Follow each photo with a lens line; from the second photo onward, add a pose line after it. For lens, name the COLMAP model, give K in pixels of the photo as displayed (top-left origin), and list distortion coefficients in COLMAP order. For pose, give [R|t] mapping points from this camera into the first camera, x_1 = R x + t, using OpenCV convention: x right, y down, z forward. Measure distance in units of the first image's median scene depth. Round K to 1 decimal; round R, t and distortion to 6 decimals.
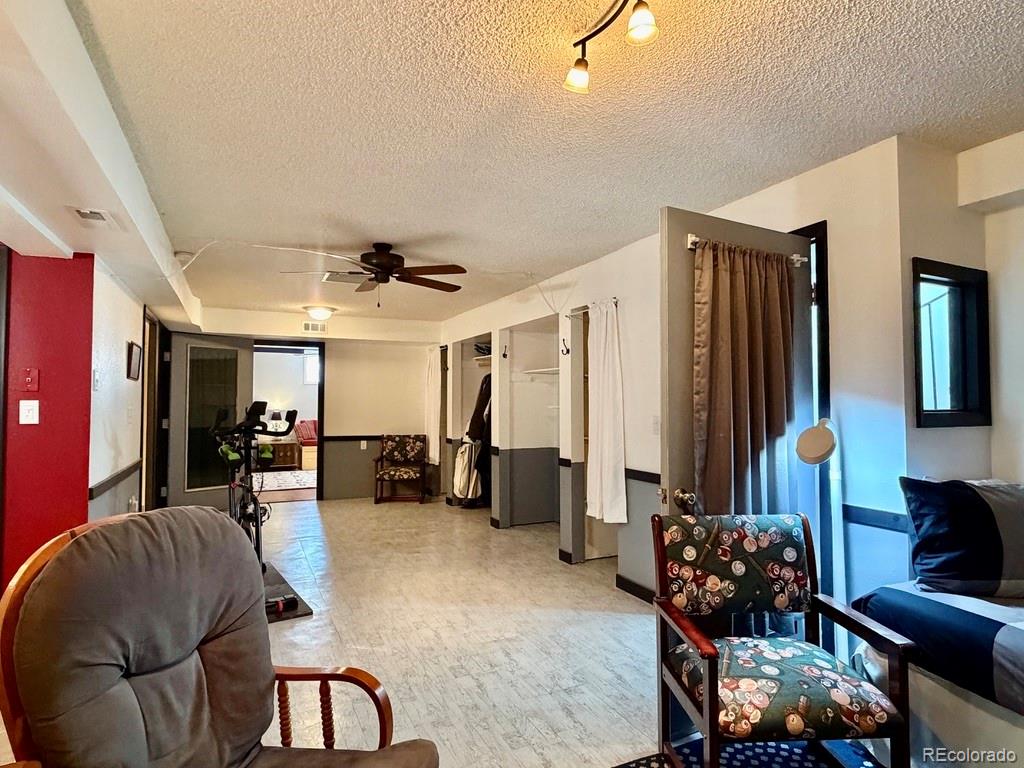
lens RADIAL K [[566.2, 0, 511.4], [0, 566.2, 383.7], [0, 0, 1]] dist [-0.001668, 0.000639]
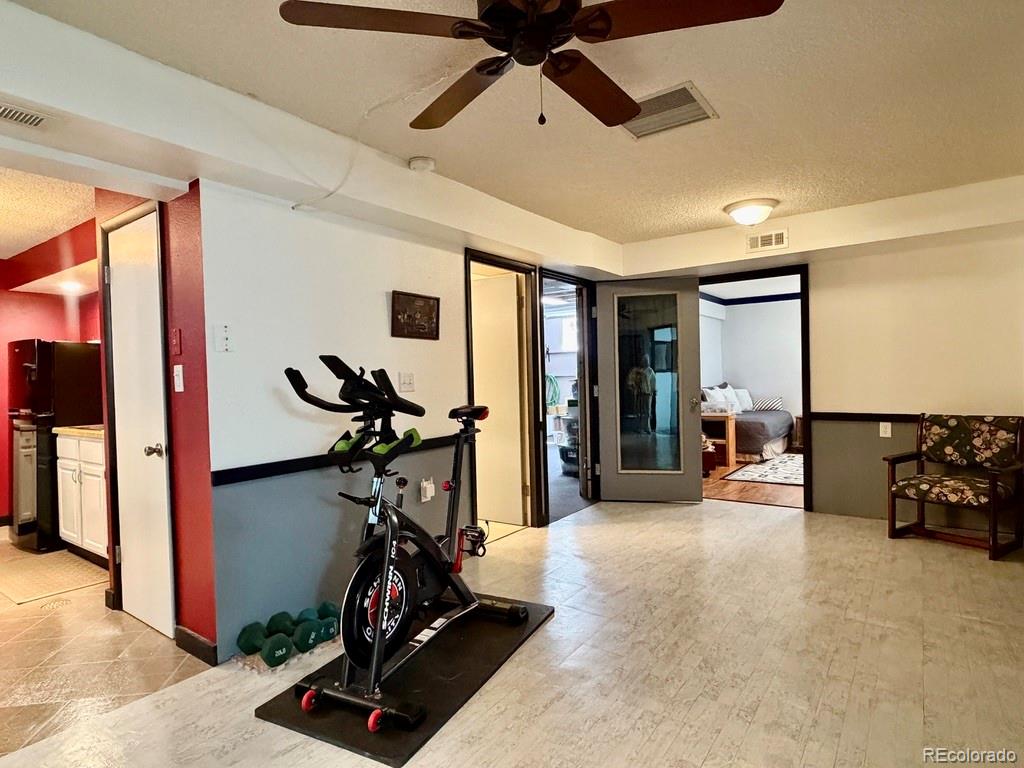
lens RADIAL K [[566.2, 0, 512.1], [0, 566.2, 385.6], [0, 0, 1]] dist [-0.001668, 0.000639]
pose [[0.476162, 0.000341, -0.879358, 0.069951], [0.056386, 0.997930, 0.030920, 0.025143], [0.877548, -0.064306, 0.475157, 0.415036]]
